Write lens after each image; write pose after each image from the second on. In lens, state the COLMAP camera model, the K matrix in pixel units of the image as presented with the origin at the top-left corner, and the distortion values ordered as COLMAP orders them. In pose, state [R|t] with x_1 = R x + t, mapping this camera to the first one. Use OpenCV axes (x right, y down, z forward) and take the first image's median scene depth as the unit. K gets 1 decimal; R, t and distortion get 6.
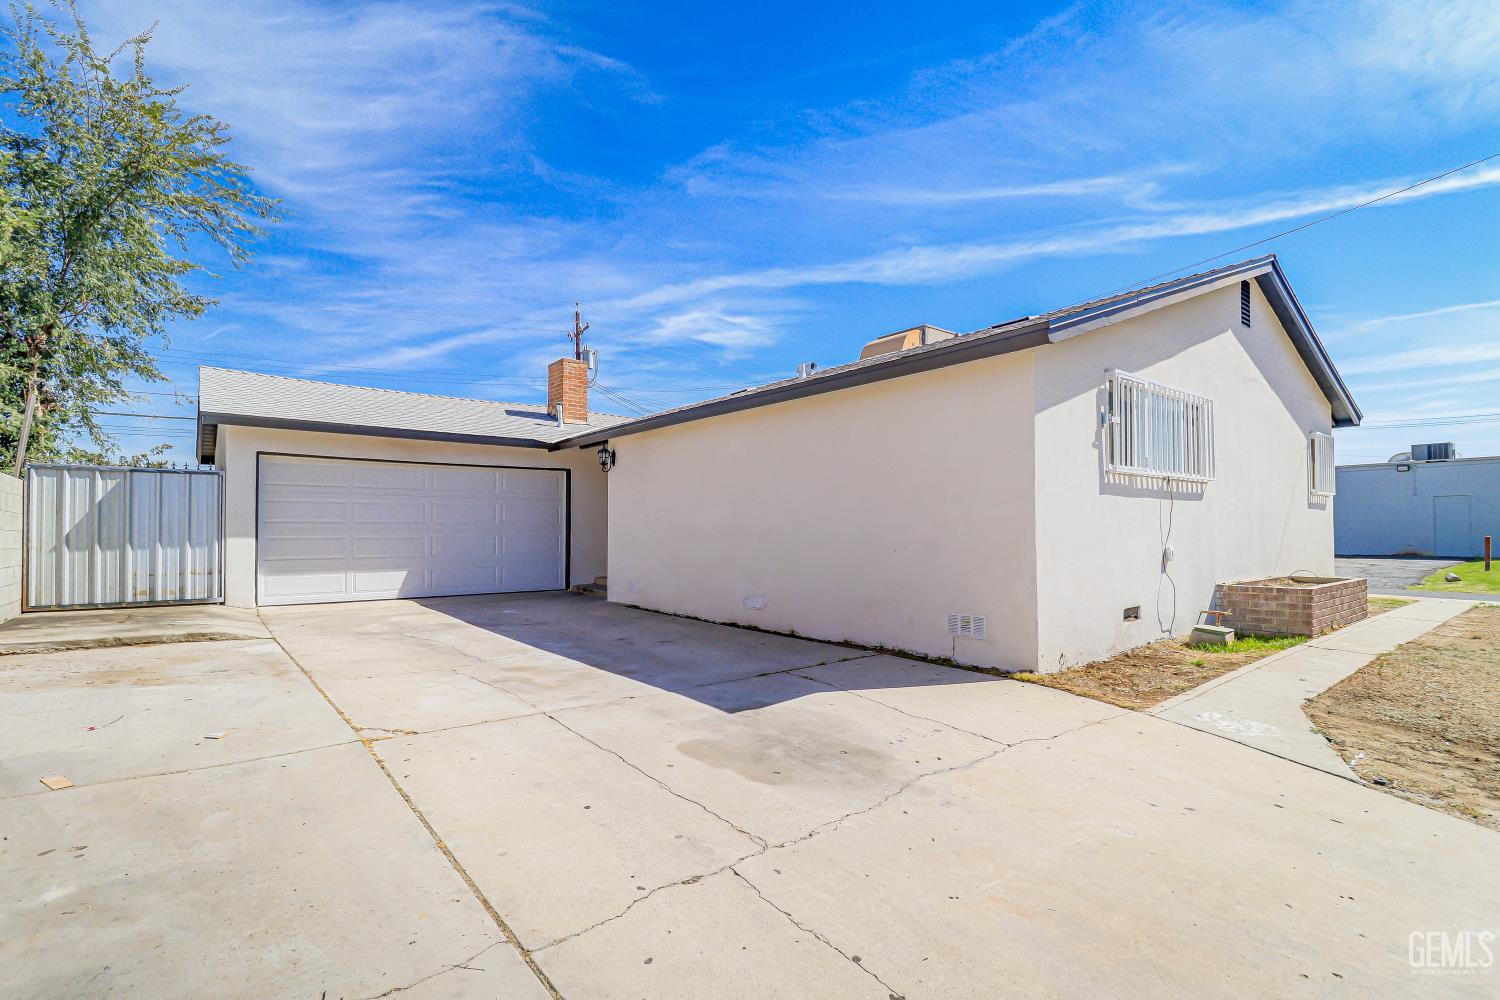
lens RADIAL K [[701.2, 0, 749.4], [0, 701.2, 503.7], [0, 0, 1]] dist [-0.024224, -0.000485]
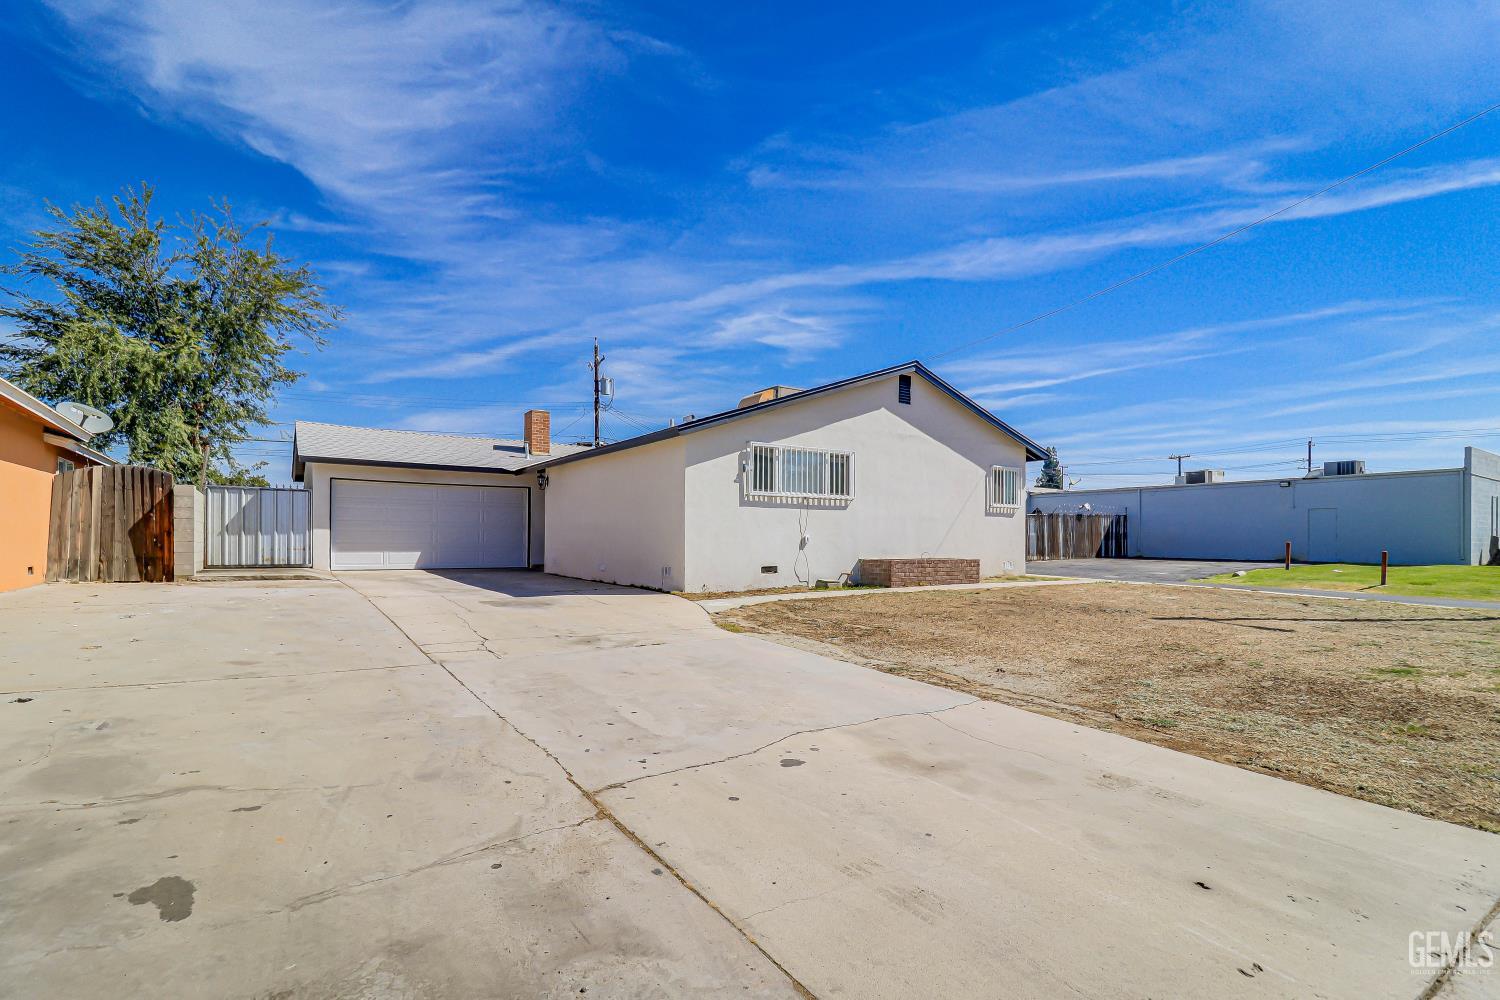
lens RADIAL K [[701.2, 0, 749.7], [0, 701.2, 515.8], [0, 0, 1]] dist [-0.024224, -0.000485]
pose [[0.997036, 0.006796, -0.076631, 0.423258], [-0.006384, 0.999964, 0.005615, 0.001328], [0.076666, -0.005109, 0.997044, -0.591406]]
